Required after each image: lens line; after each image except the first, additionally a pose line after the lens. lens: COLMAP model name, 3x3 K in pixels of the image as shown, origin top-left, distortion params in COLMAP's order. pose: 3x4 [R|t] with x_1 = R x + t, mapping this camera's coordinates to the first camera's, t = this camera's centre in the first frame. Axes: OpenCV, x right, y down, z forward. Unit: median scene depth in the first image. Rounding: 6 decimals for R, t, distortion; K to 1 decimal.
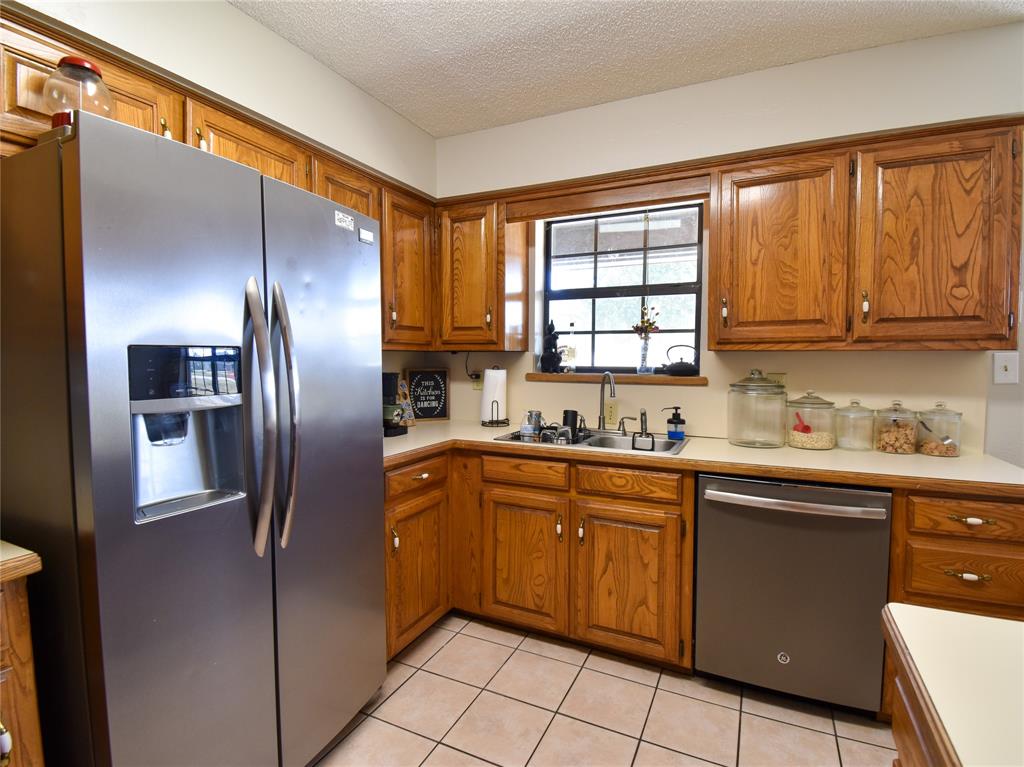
lens RADIAL K [[508.9, 0, 512.7], [0, 508.9, 381.8], [0, 0, 1]] dist [0.024649, -0.030695]
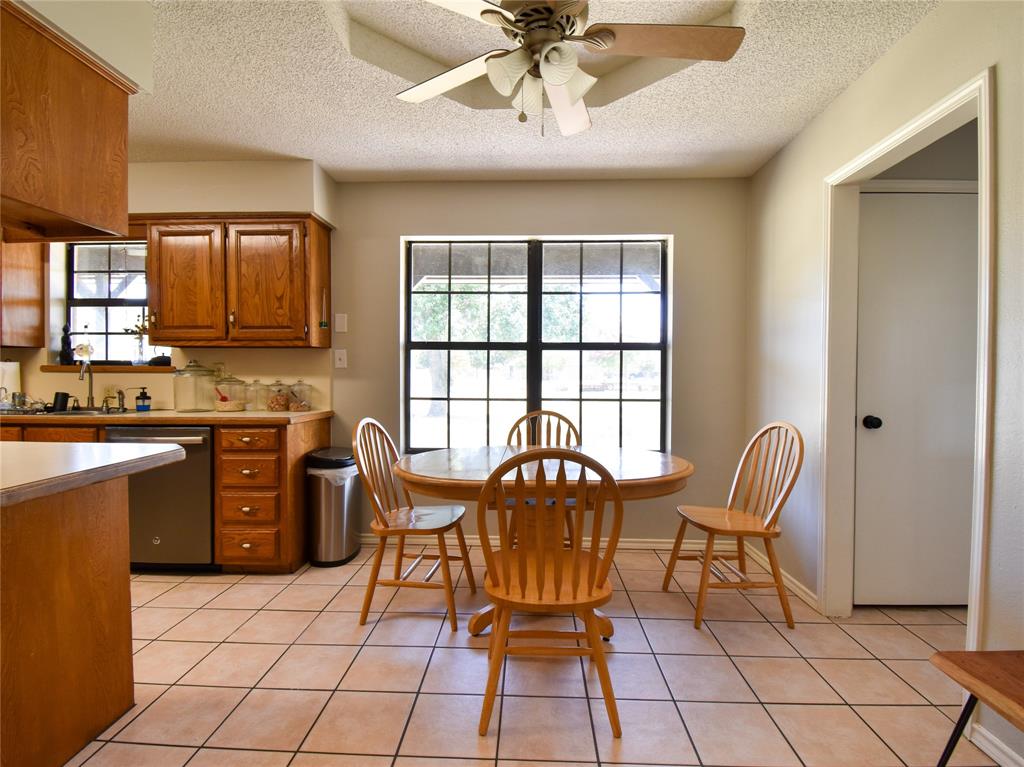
lens RADIAL K [[508.9, 0, 512.7], [0, 508.9, 381.8], [0, 0, 1]] dist [0.024649, -0.030695]
pose [[0.916636, -0.003449, 0.399708, 0.728524], [0.017663, 0.999335, -0.031884, 0.102071], [-0.399333, 0.036286, 0.916088, -0.703299]]
